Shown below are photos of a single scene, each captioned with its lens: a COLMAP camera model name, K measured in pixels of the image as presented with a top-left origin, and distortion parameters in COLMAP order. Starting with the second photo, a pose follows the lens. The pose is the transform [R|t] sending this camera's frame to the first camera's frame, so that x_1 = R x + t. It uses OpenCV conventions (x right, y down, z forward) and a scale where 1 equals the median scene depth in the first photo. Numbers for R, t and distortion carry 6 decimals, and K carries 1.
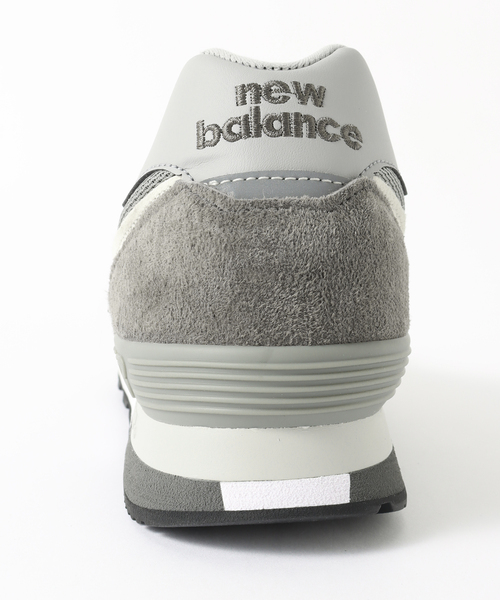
lens RADIAL K [[627.5, 0, 250.0], [0, 627.5, 300.0], [0, 0, 1]] dist [-0.004106, -0.002957]
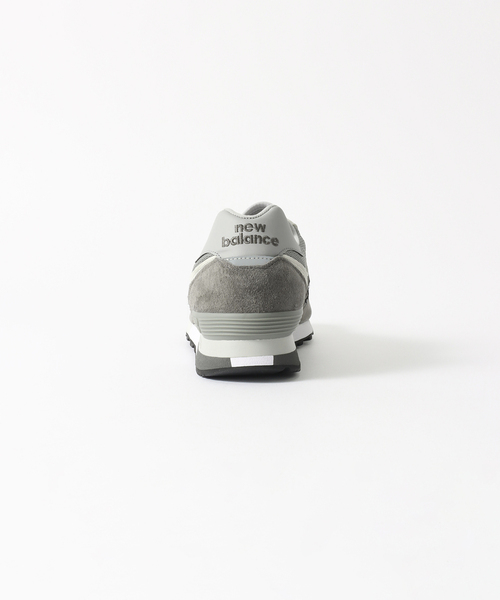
lens RADIAL K [[1000.8, 0, 250.0], [0, 1000.8, 300.0], [0, 0, 1]] dist [0.001765, 0.001407]
pose [[0.997010, -0.008022, -0.076860, 0.408794], [0.009220, 0.999841, 0.015246, -0.063872], [0.076726, -0.015909, 0.996925, -3.705843]]
